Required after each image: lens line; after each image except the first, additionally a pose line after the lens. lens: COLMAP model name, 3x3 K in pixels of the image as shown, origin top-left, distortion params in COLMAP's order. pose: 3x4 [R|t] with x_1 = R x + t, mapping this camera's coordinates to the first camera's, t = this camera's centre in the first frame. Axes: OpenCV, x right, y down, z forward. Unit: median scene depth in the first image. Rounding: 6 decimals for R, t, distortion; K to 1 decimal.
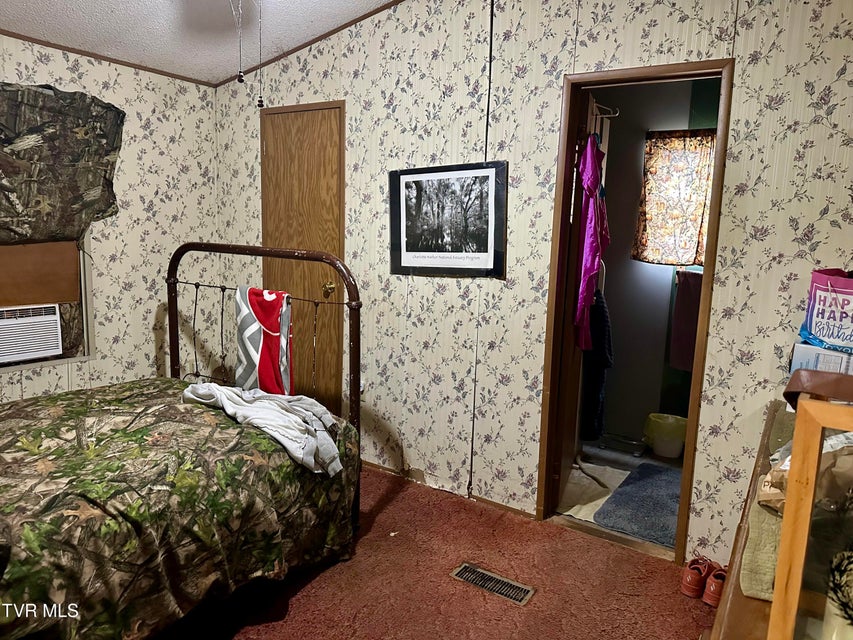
lens RADIAL K [[592.2, 0, 427.8], [0, 592.2, 319.0], [0, 0, 1]] dist [0.039217, -0.049613]
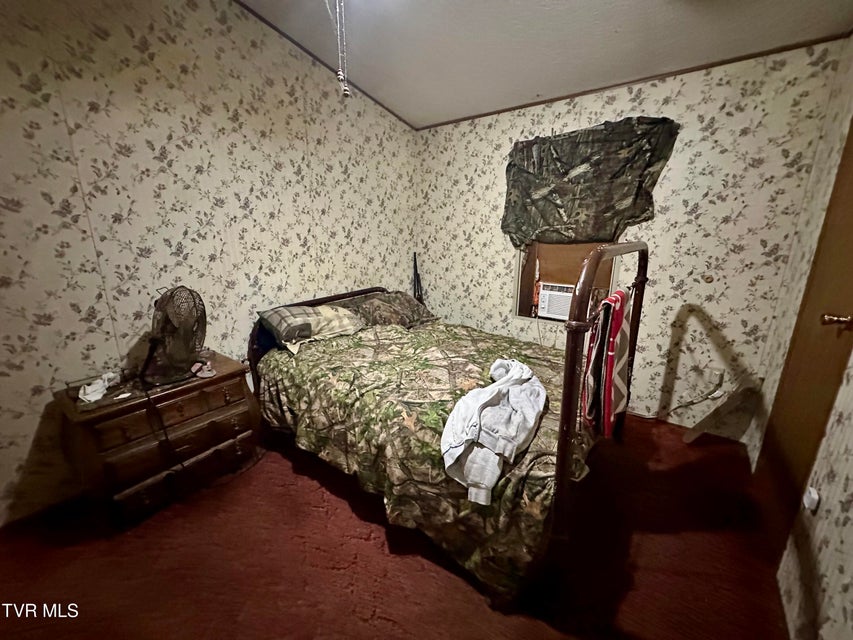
lens RADIAL K [[339.3, 0, 428.6], [0, 339.3, 322.3], [0, 0, 1]] dist [-0.007061, 0.000623]
pose [[-0.074711, 0.219254, -0.972803, 0.215295], [-0.156297, 0.960898, 0.228574, -0.074090], [0.984880, 0.169123, -0.037520, 0.712563]]
